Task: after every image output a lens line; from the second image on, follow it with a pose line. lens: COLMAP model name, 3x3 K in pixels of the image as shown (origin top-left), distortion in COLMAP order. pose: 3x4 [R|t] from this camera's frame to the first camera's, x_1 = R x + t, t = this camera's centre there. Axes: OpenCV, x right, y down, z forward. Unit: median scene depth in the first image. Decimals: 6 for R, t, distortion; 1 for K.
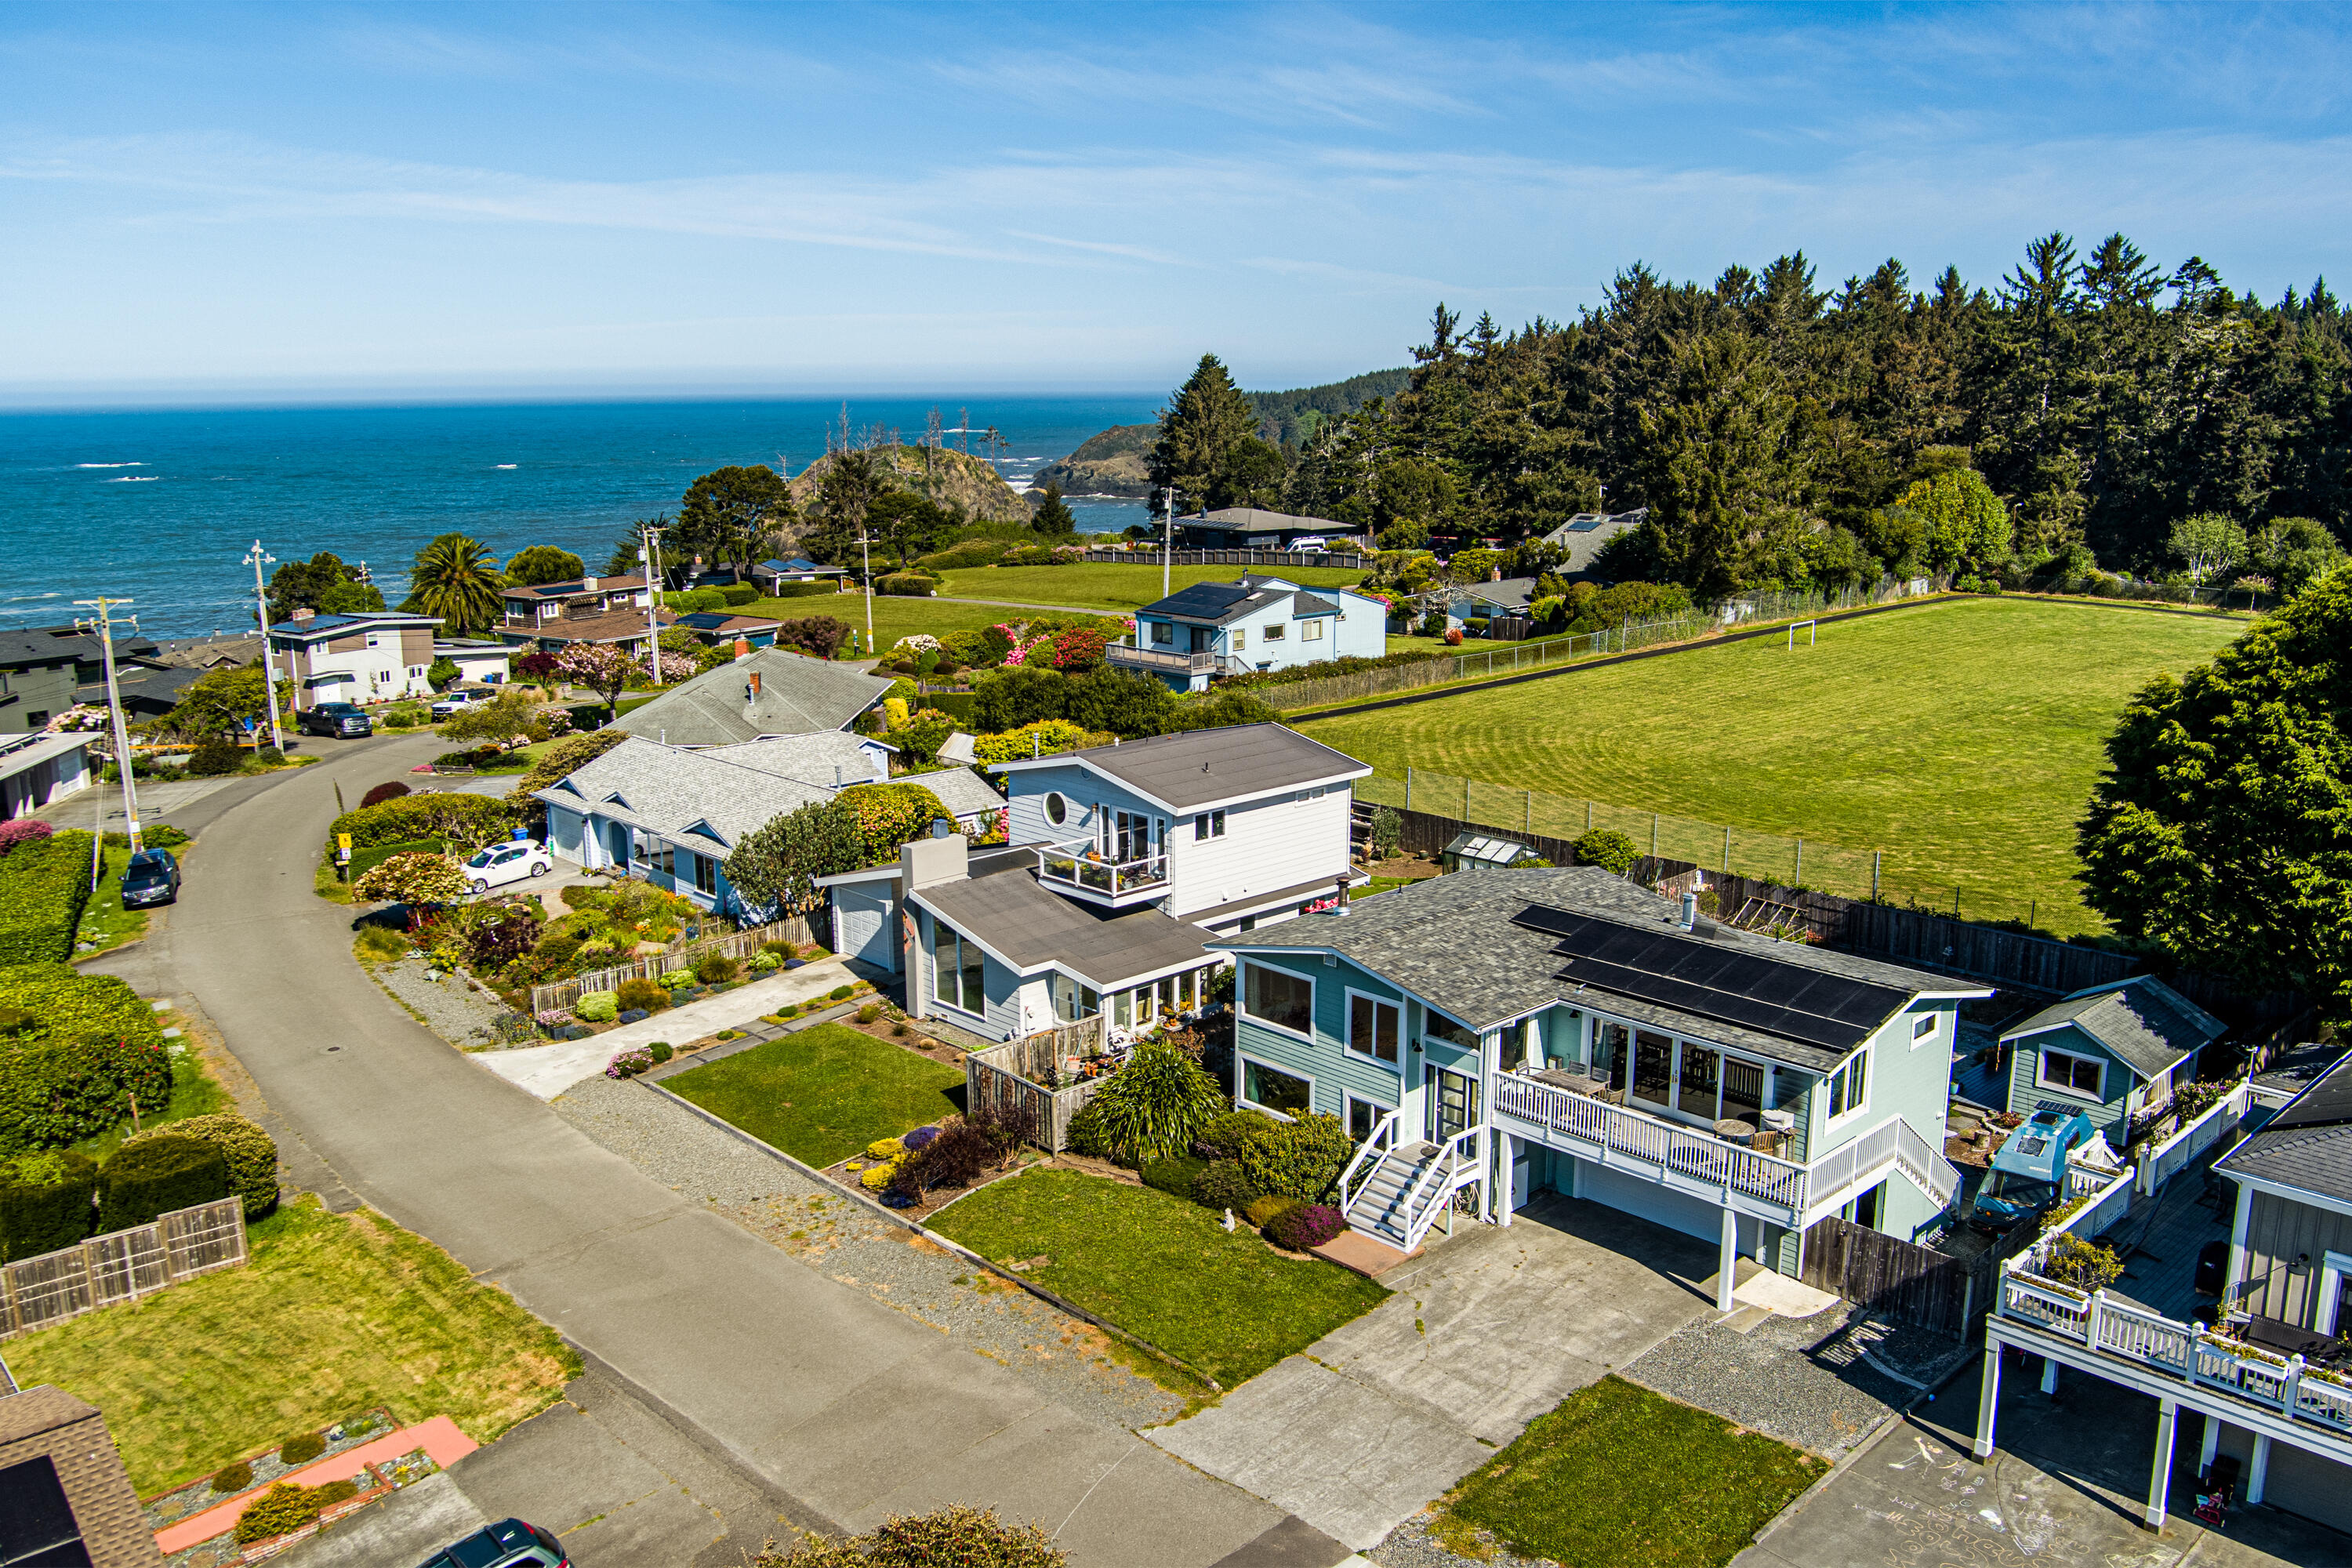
lens RADIAL K [[1903.7, 0, 1167.4], [0, 1903.7, 786.5], [0, 0, 1]] dist [-0.065163, 0.014352]
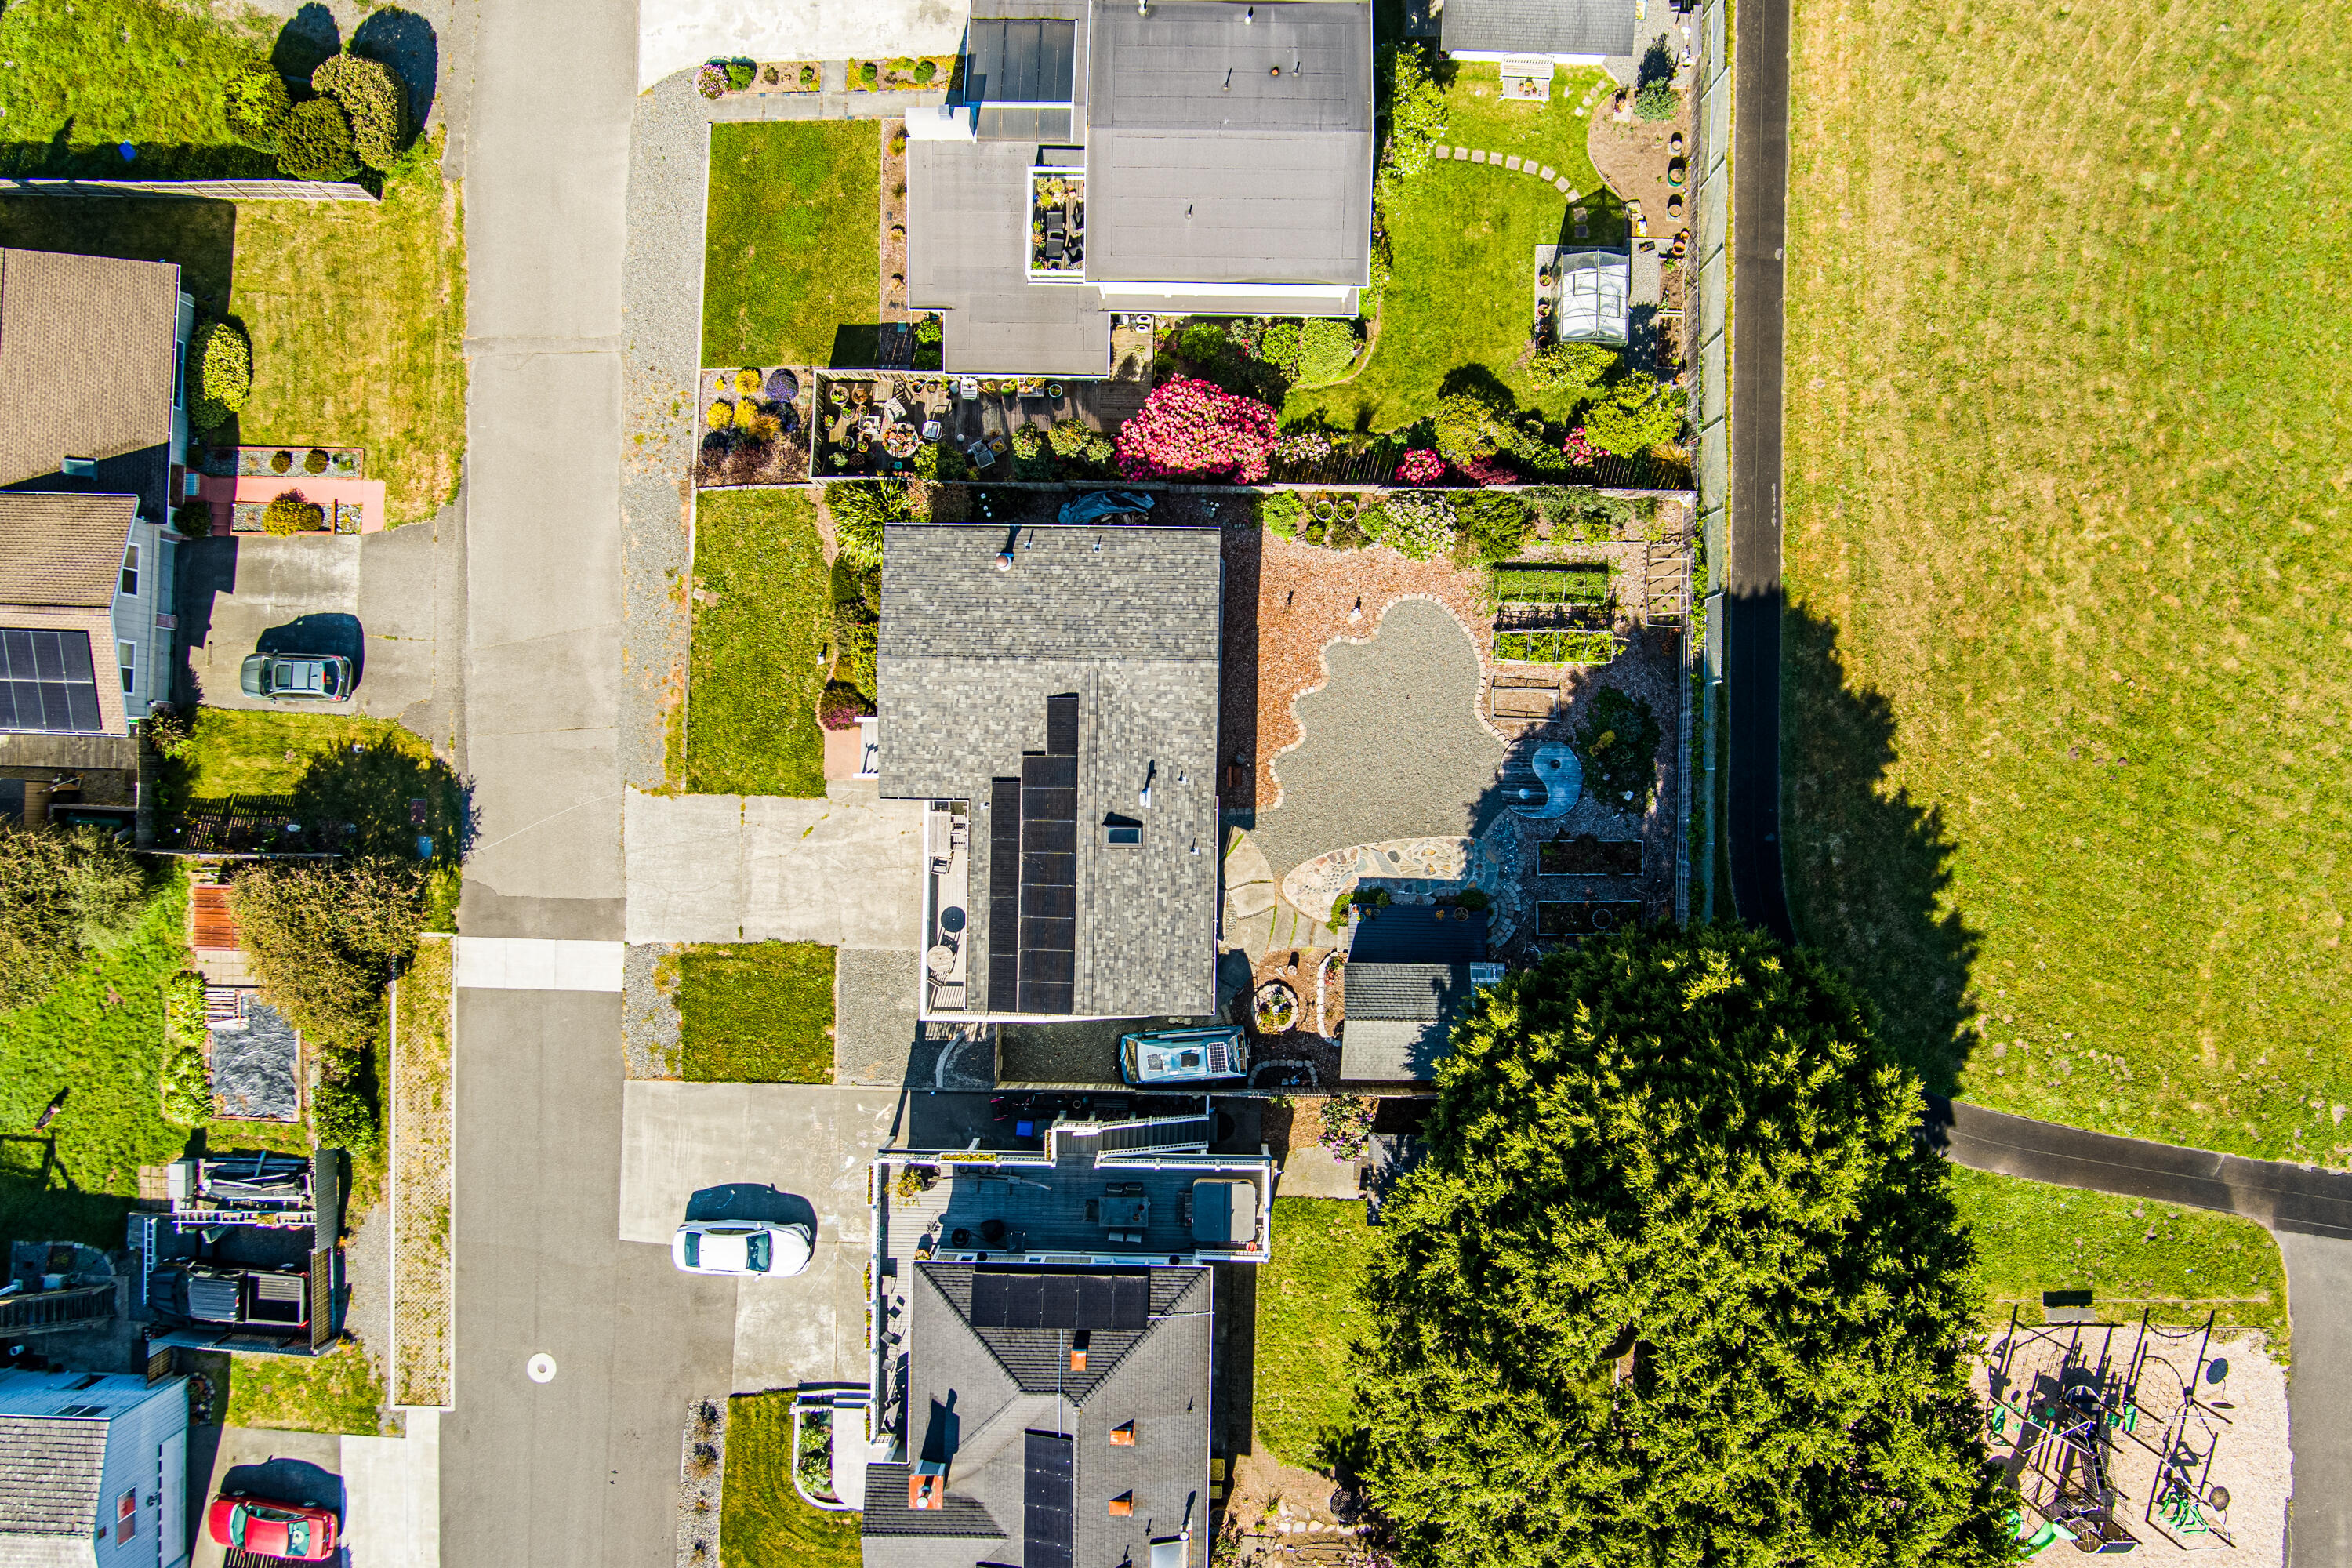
lens RADIAL K [[1903.7, 0, 1167.4], [0, 1903.7, 786.5], [0, 0, 1]] dist [-0.065163, 0.014352]
pose [[0.717016, 0.697021, -0.007109, 0.194055], [-0.130222, 0.143963, 0.980977, -0.792356], [0.684785, -0.702450, 0.193991, 0.517825]]
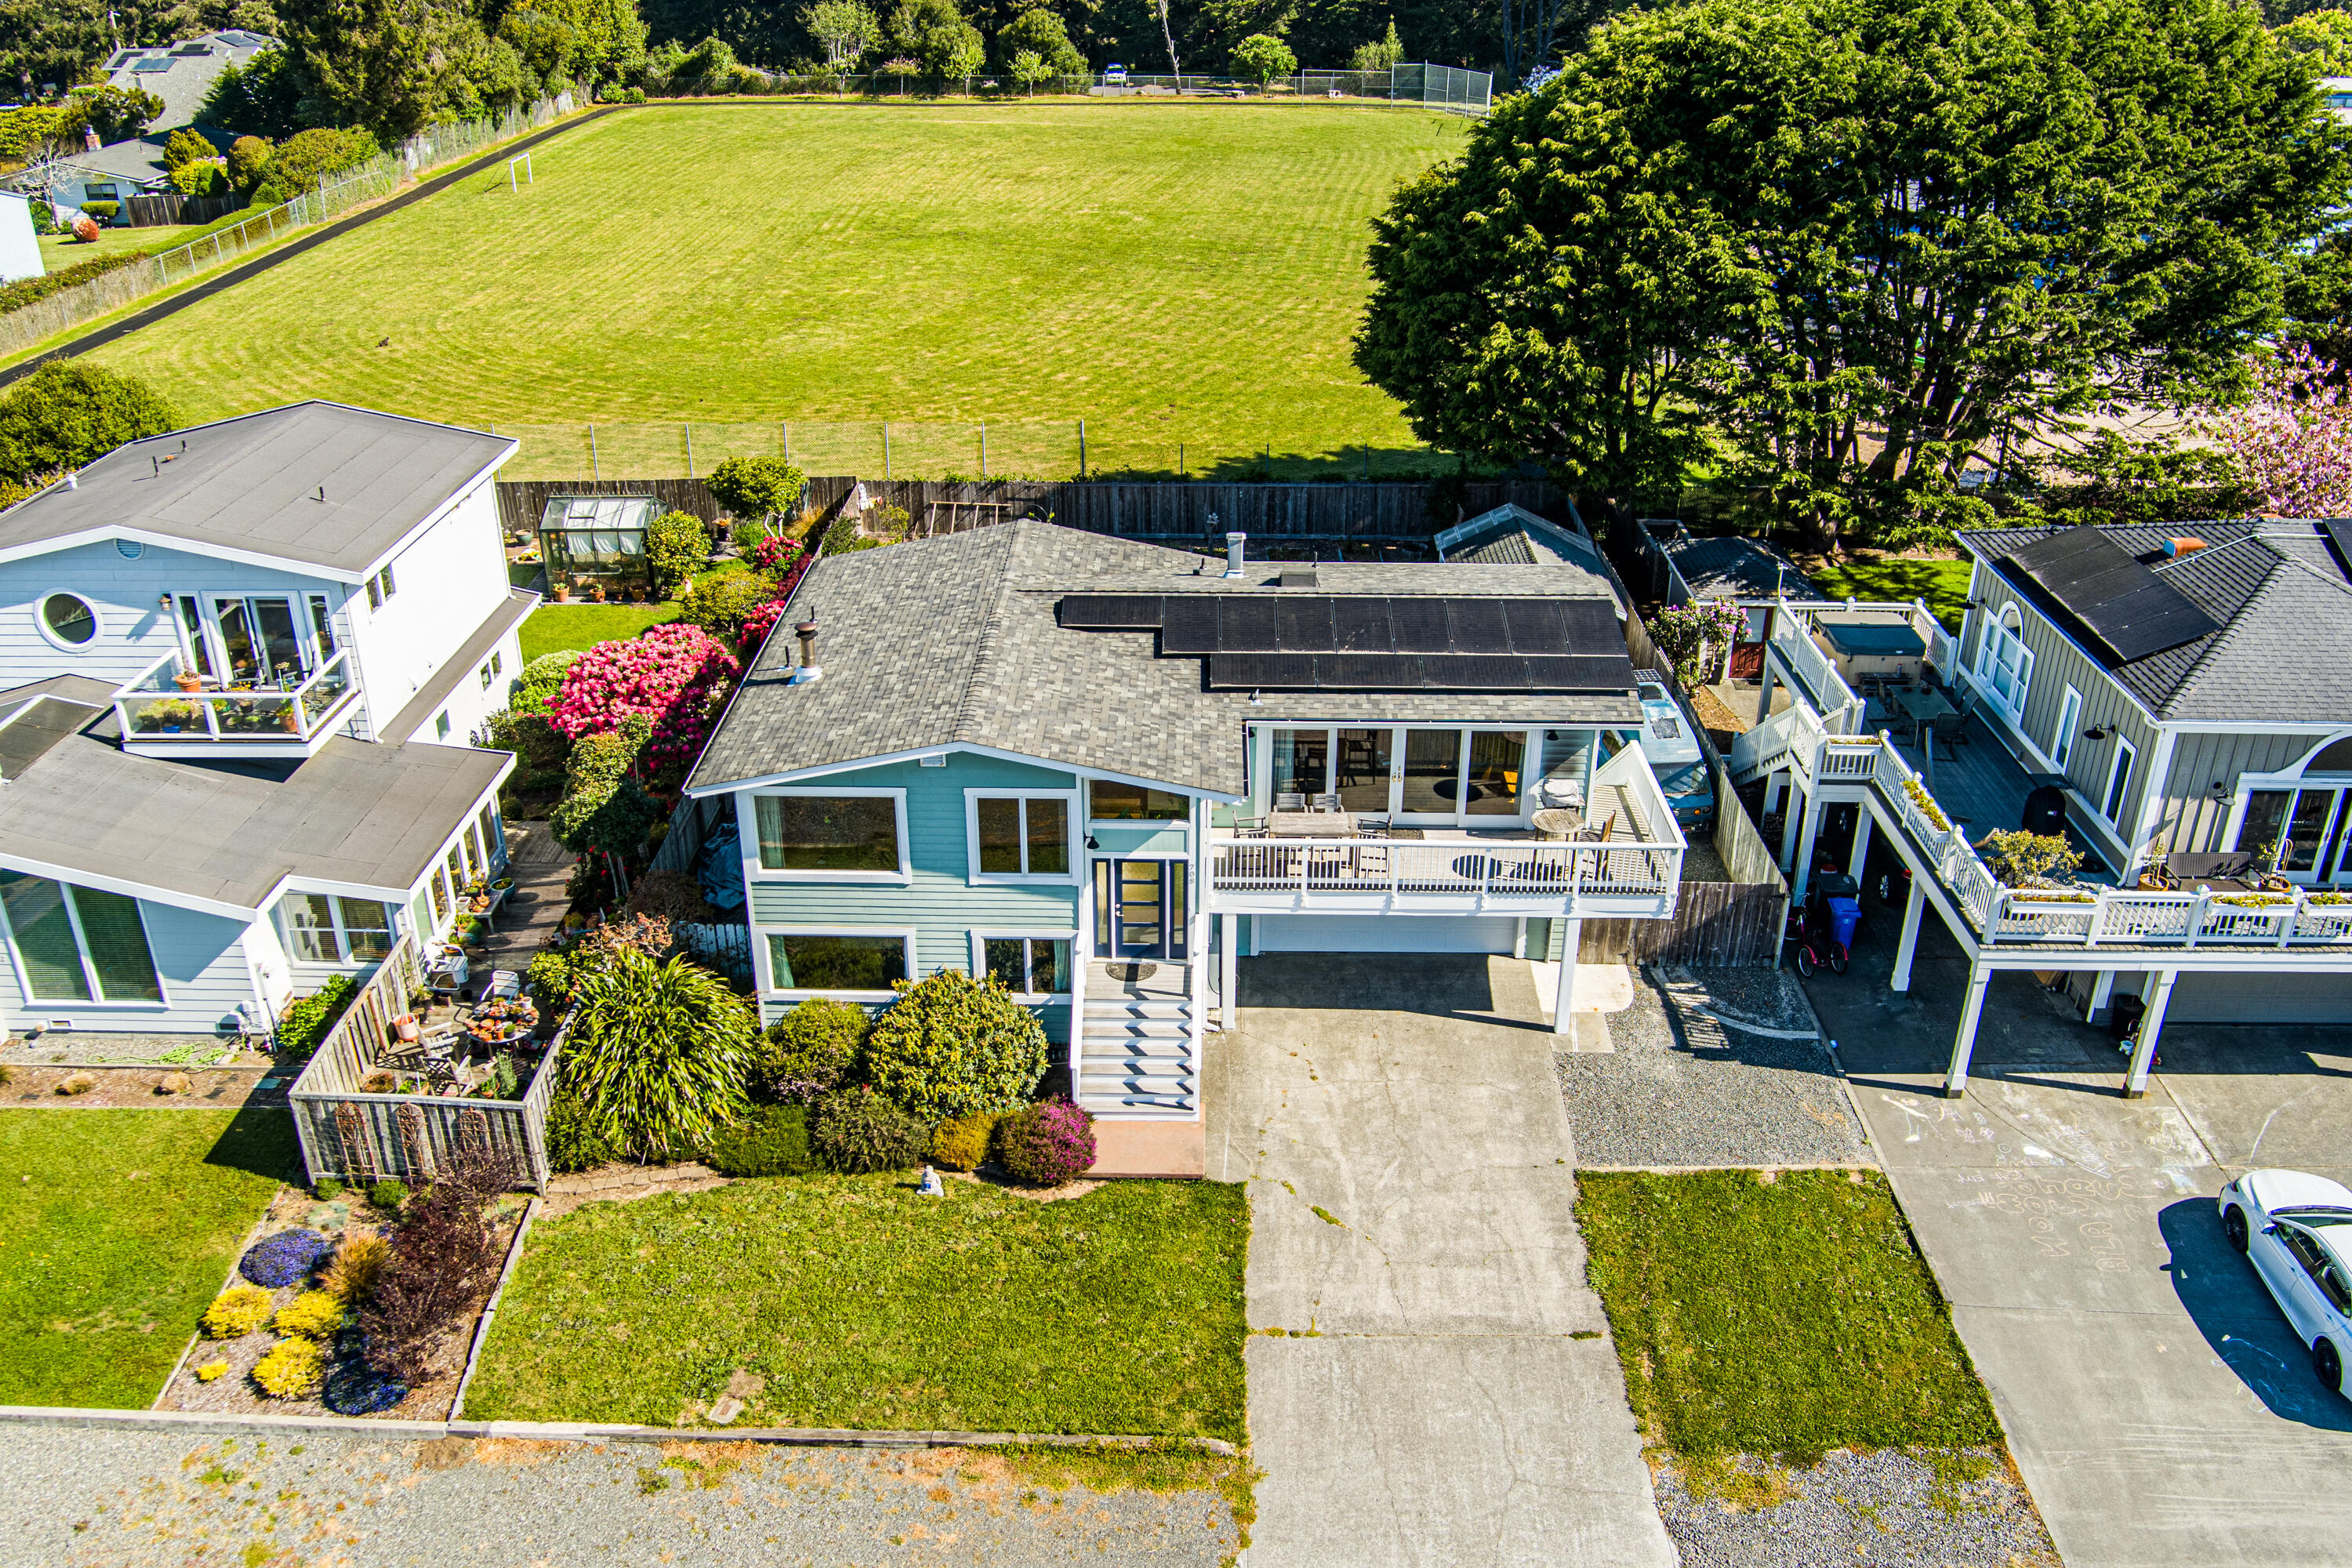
lens RADIAL K [[1903.7, 0, 1167.4], [0, 1903.7, 786.5], [0, 0, 1]] dist [-0.065163, 0.014352]
pose [[0.700436, -0.312581, 0.641625, -0.182689], [0.147521, 0.942986, 0.298352, -0.054302], [-0.698303, -0.114323, 0.706613, 0.307485]]
